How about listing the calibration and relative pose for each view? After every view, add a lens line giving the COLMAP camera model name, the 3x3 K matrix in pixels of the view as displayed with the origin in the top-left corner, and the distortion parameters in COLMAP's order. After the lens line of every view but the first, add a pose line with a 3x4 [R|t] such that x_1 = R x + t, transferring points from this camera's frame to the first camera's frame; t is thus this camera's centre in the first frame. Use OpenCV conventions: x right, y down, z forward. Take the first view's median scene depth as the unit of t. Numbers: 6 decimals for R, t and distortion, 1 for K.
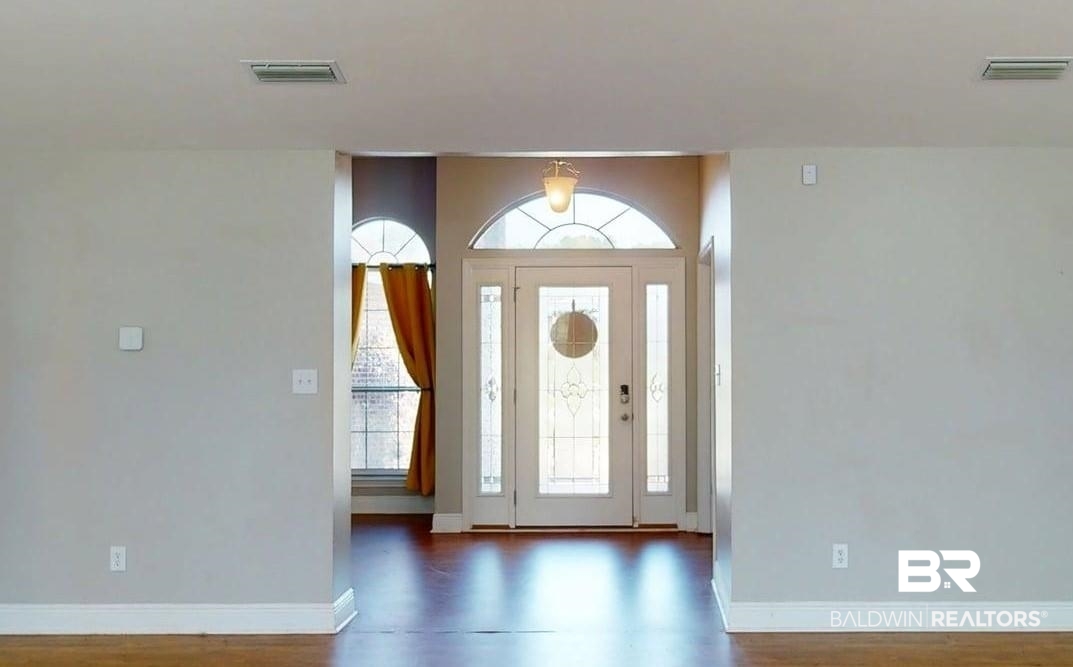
lens RADIAL K [[1052.1, 0, 536.4], [0, 1052.1, 327.2], [0, 0, 1]] dist [0.012559, 0.000000]
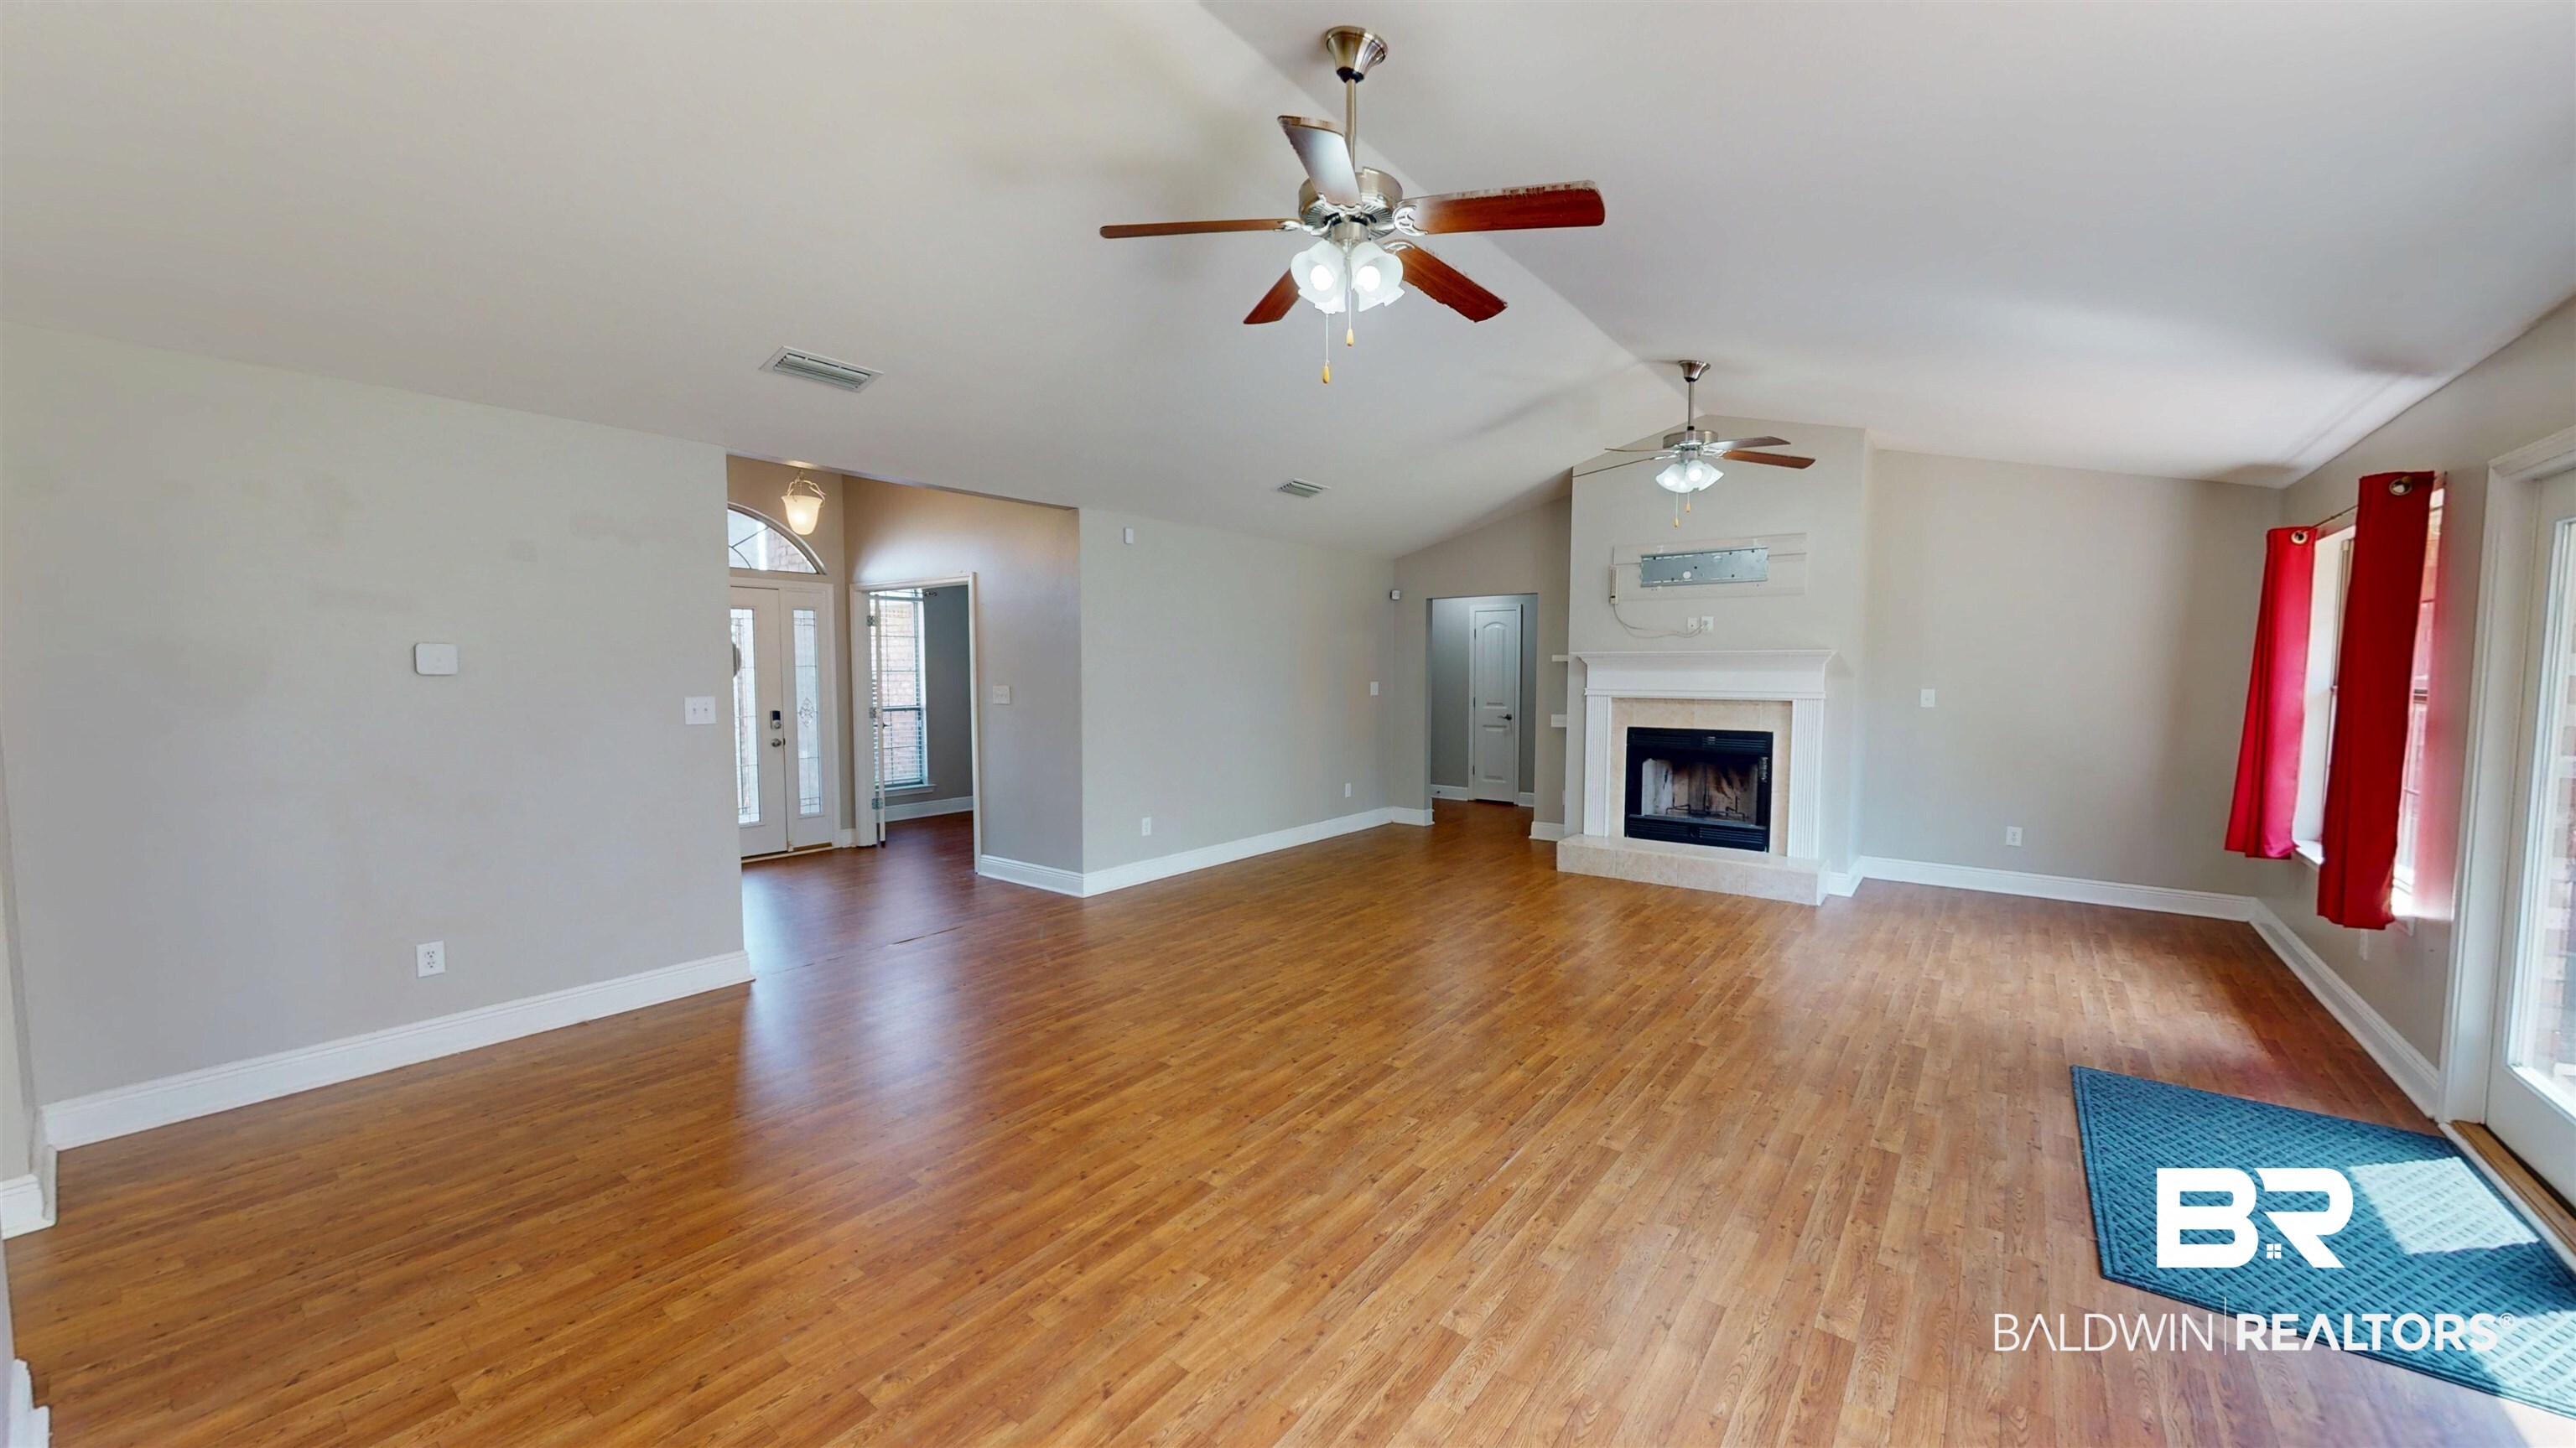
lens RADIAL K [[941.0, 0, 1284.2], [0, 941.0, 742.4], [0, 0, 1]] dist [0.008969, 0.000122]
pose [[0.614727, -0.059920, 0.786461, -0.541373], [-0.012331, 0.996258, 0.085542, 0.004966], [-0.788644, -0.062283, 0.611688, 0.133925]]
